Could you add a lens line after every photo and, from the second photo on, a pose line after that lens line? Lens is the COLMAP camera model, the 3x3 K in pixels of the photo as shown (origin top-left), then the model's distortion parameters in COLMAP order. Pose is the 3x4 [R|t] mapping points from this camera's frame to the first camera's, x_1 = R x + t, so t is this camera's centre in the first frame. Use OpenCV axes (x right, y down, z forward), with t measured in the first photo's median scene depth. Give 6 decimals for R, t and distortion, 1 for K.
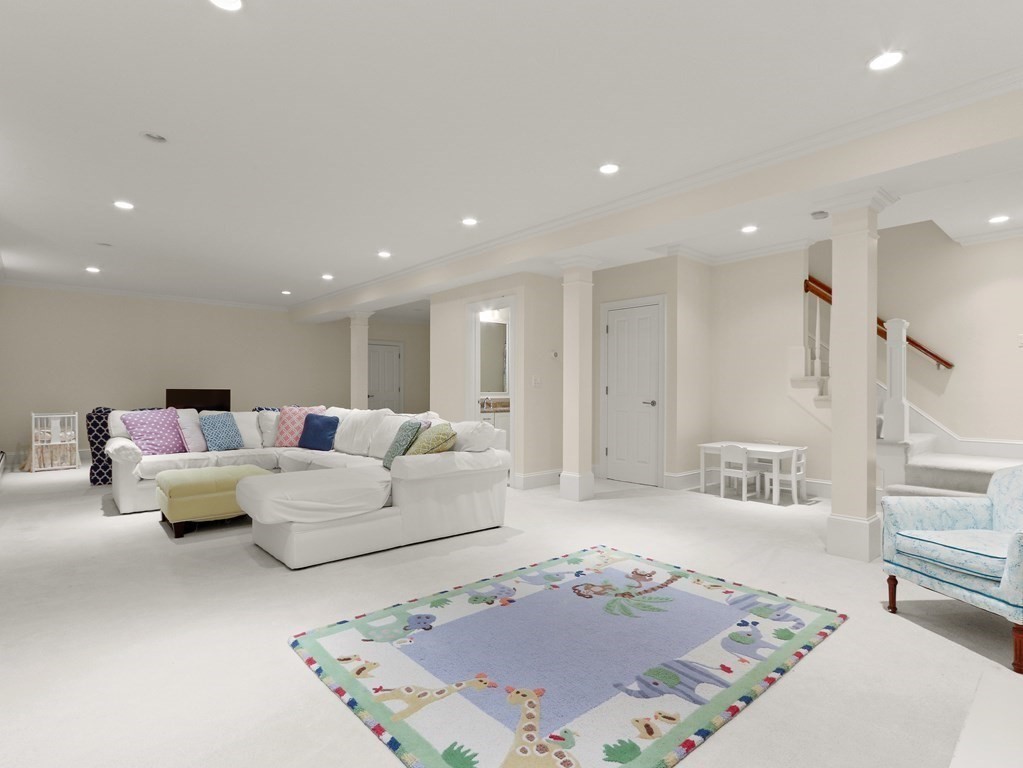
lens RADIAL K [[537.4, 0, 512.1], [0, 537.4, 386.9], [0, 0, 1]] dist [0.005639, 0.001981]
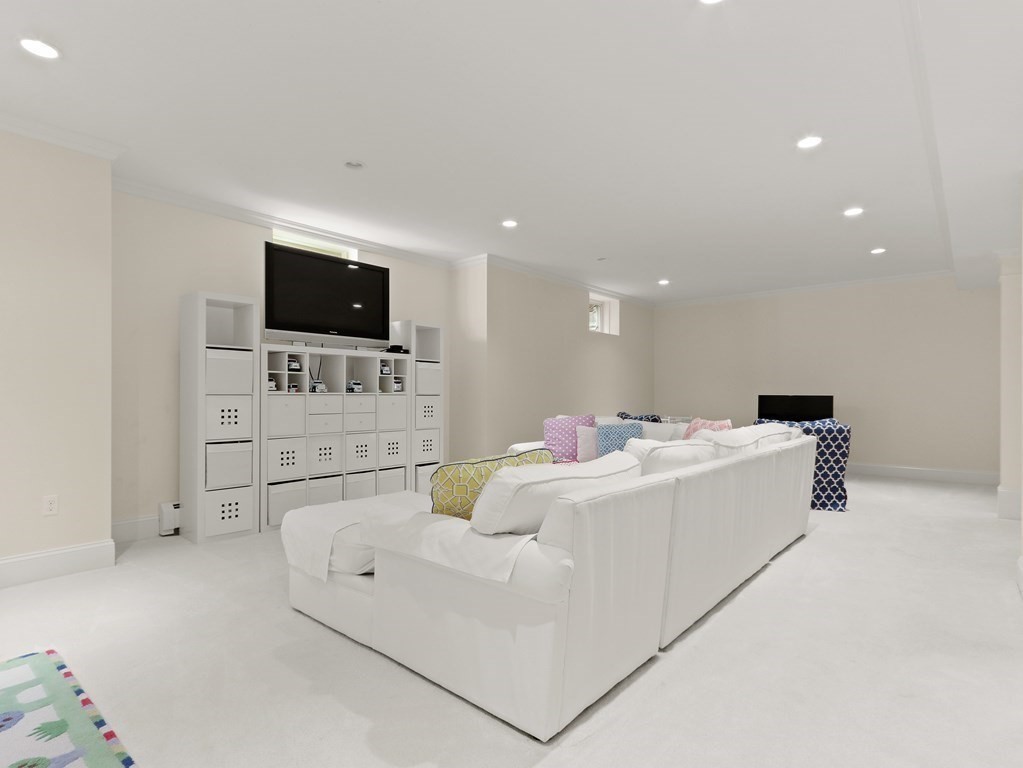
lens RADIAL K [[537.4, 0, 512.3], [0, 537.4, 388.8], [0, 0, 1]] dist [0.005639, 0.001981]
pose [[0.133736, -0.015005, -0.990903, 0.191527], [0.004684, 0.999884, -0.014509, 0.004067], [0.991006, -0.002701, 0.133791, 0.481203]]
